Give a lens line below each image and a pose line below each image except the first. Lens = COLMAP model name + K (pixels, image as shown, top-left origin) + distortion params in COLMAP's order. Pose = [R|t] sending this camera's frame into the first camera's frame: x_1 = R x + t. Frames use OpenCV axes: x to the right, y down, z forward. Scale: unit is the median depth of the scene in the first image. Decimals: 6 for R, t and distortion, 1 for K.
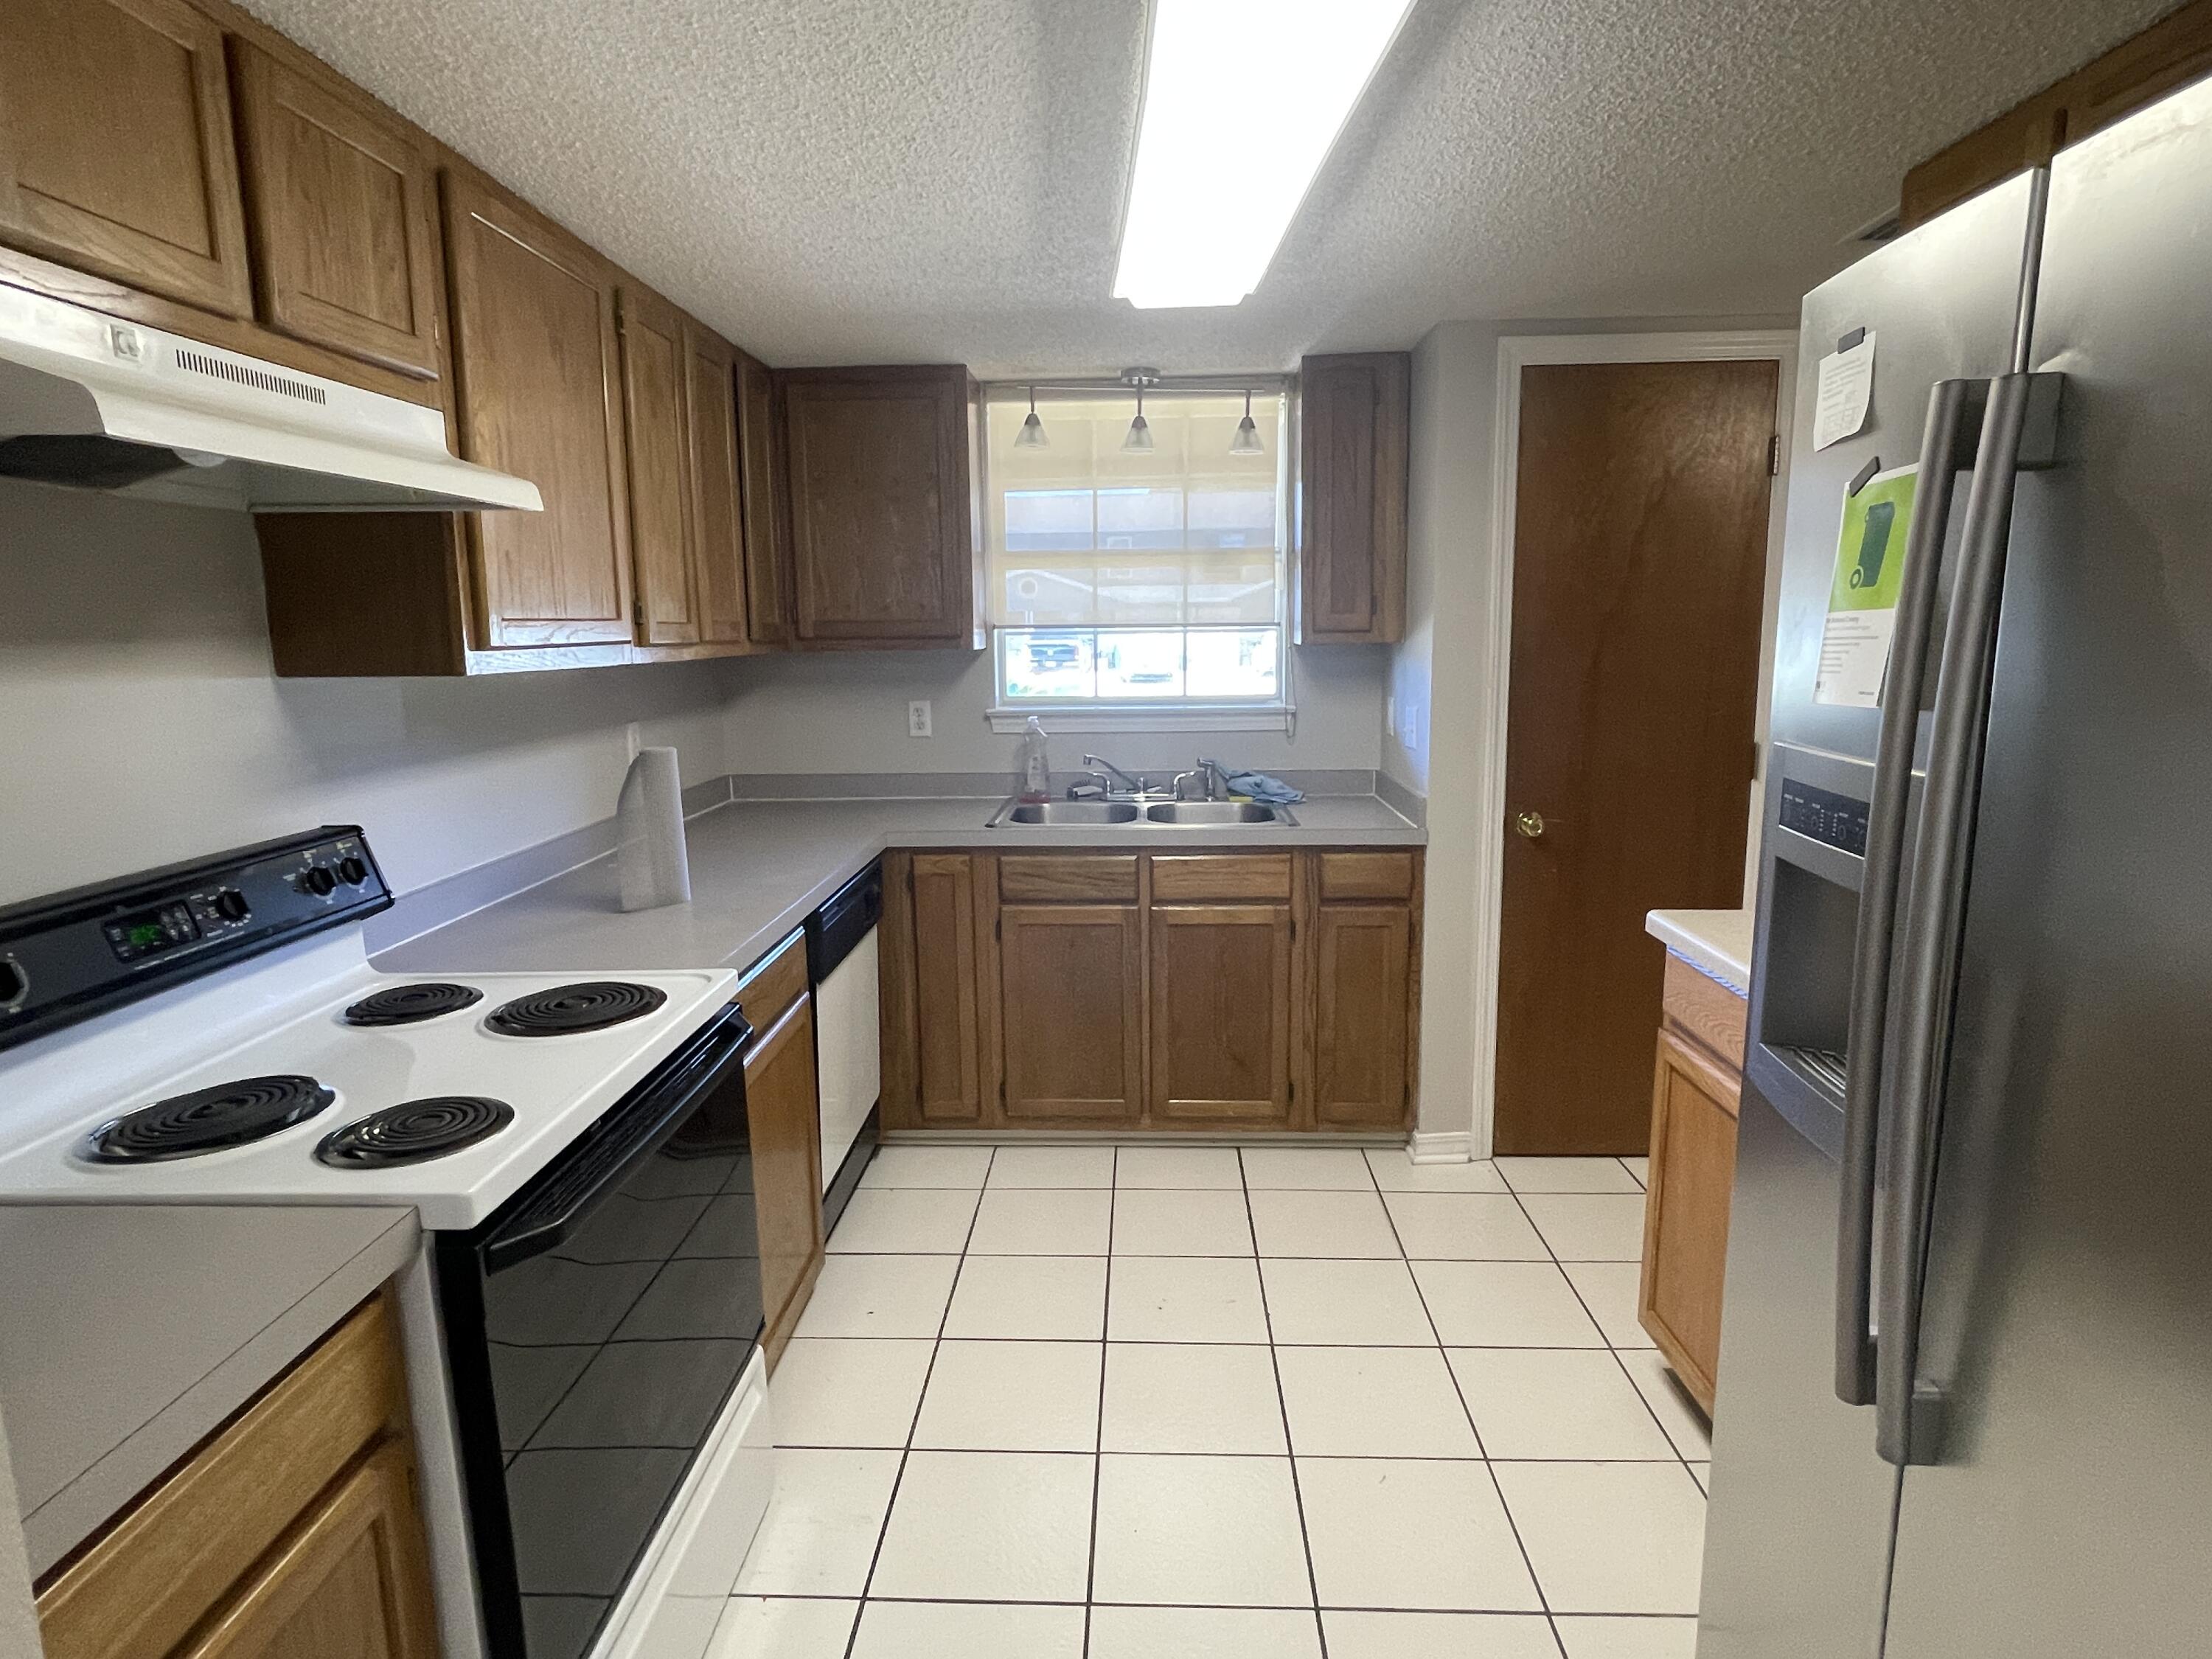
lens RADIAL K [[1238.5, 0, 1106.0], [0, 1238.5, 829.5], [0, 0, 1]] dist [0.060054, 0.000209]
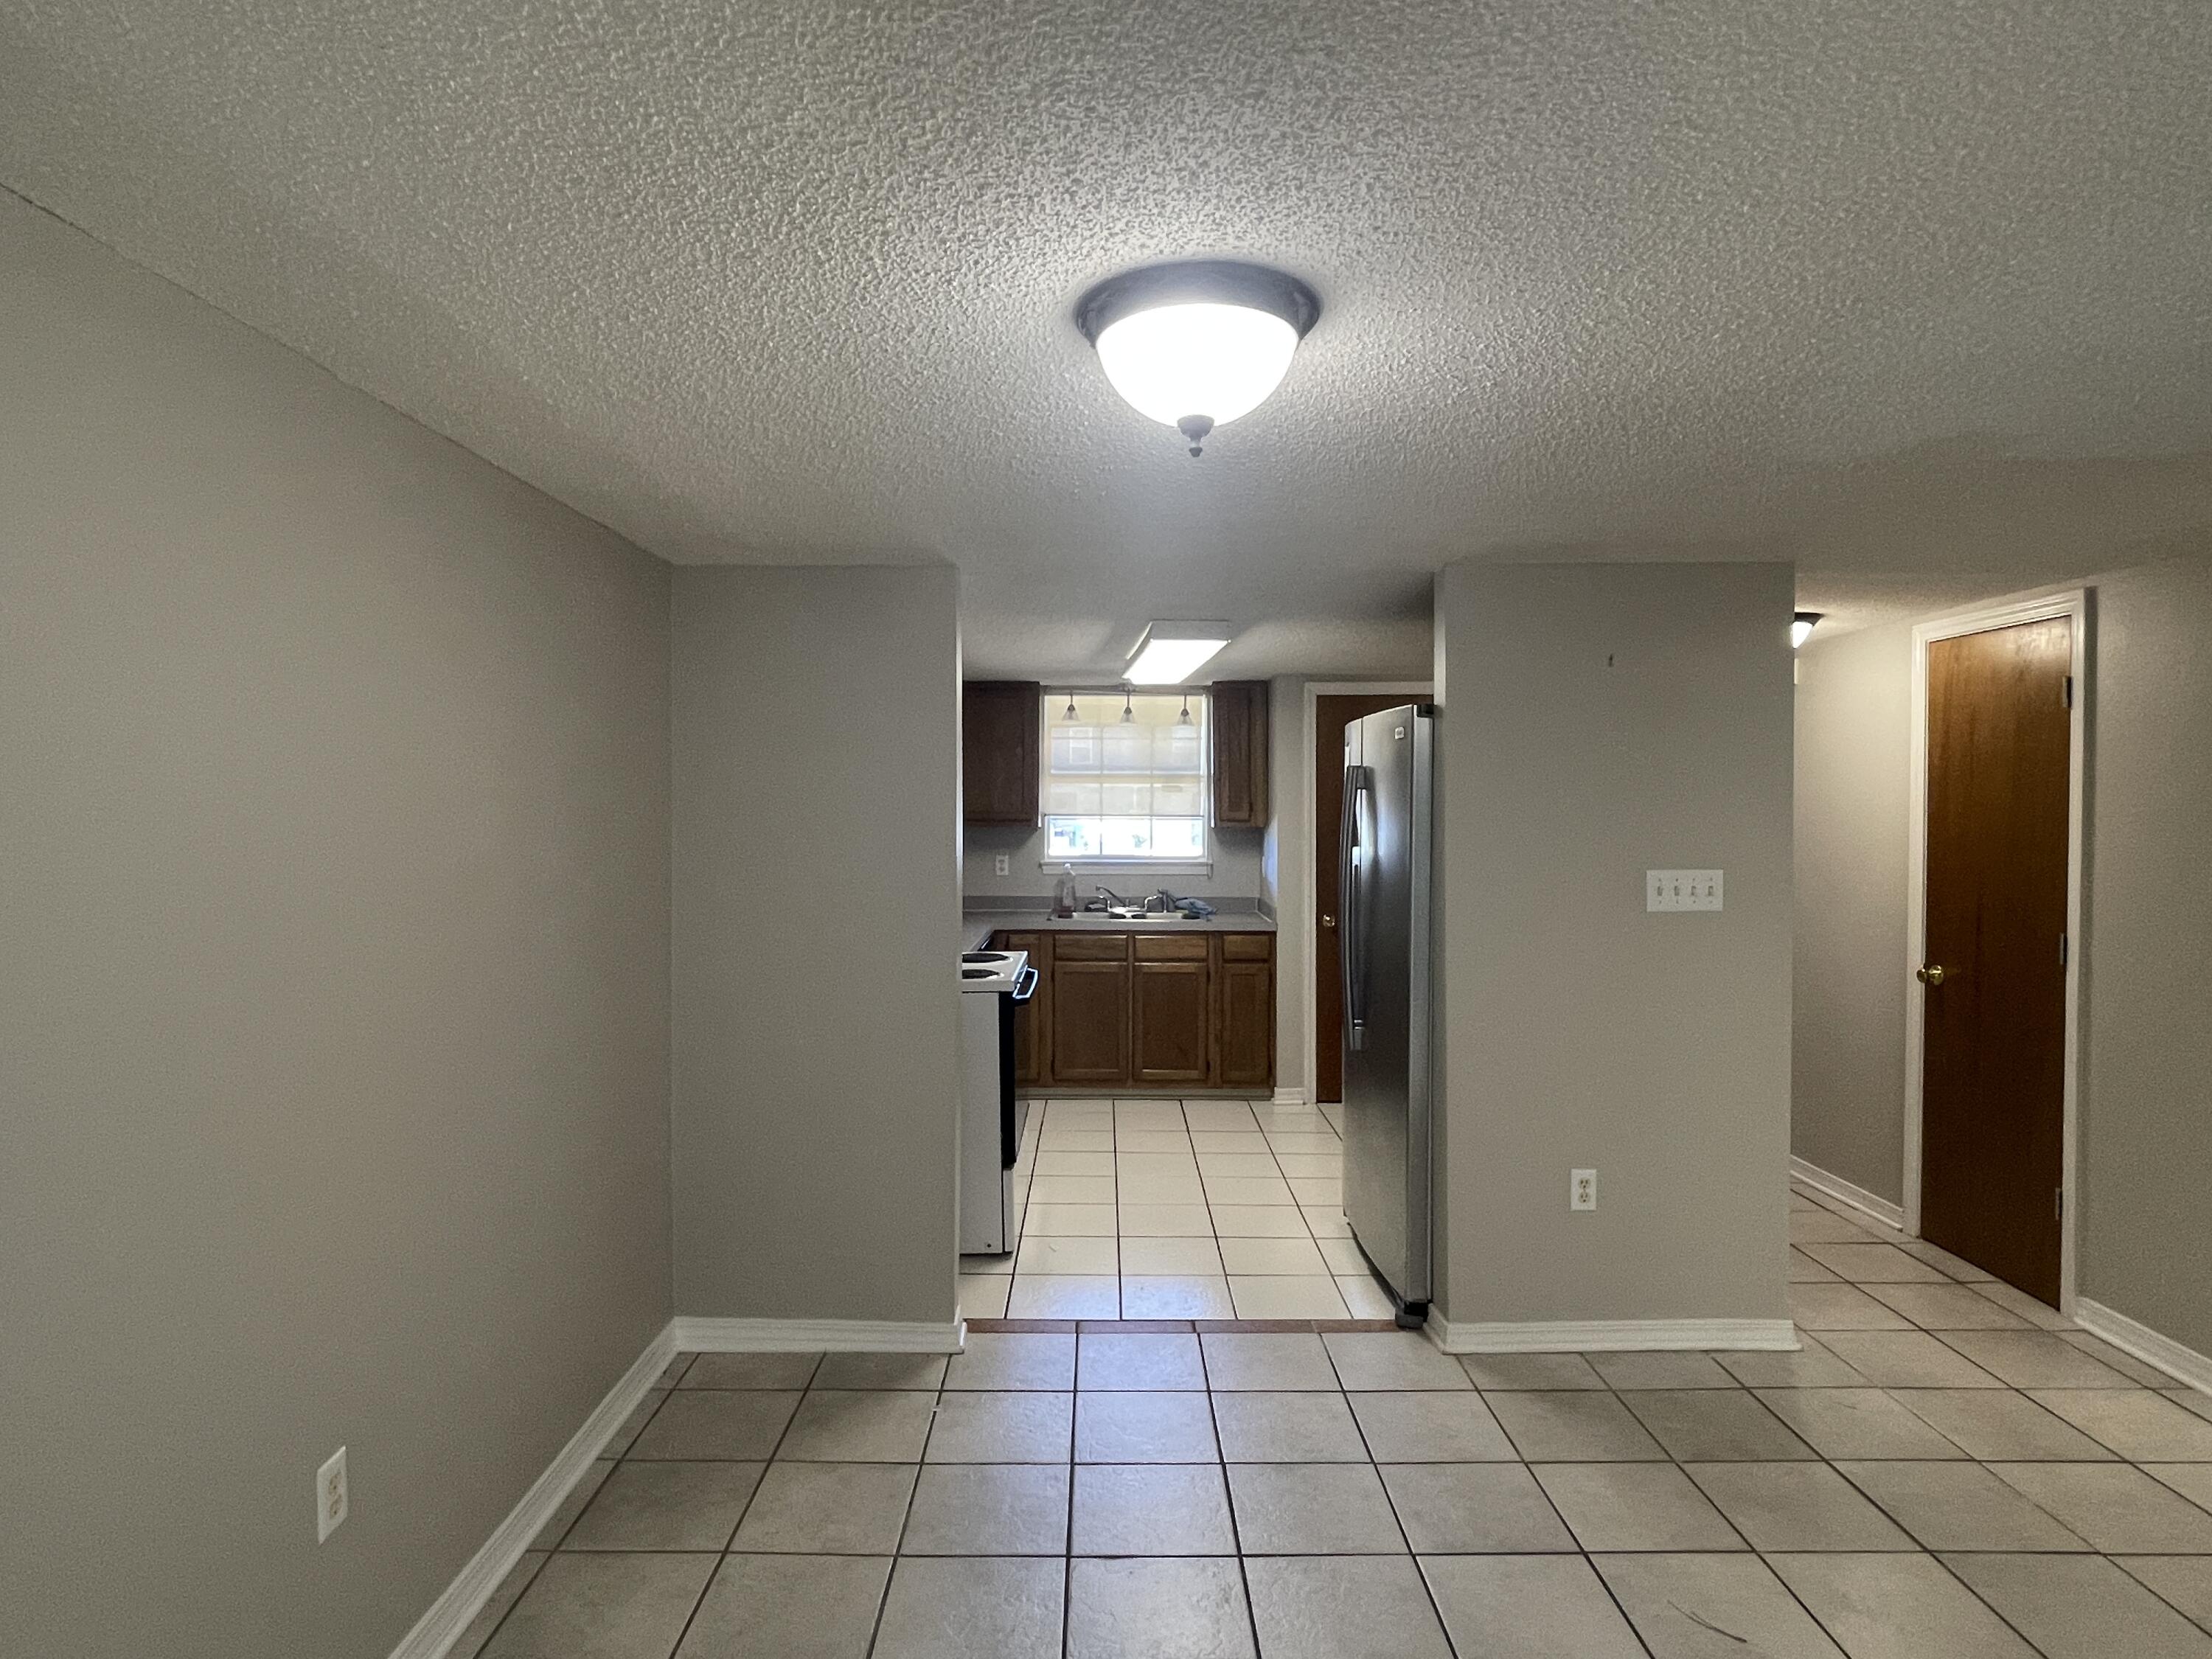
lens RADIAL K [[1238.5, 0, 1106.0], [0, 1238.5, 829.5], [0, 0, 1]] dist [0.060054, 0.000209]
pose [[0.999109, 0.016077, 0.039023, -0.078454], [-0.010154, 0.989010, -0.147497, 0.131856], [-0.040966, 0.146969, 0.988292, -0.842446]]
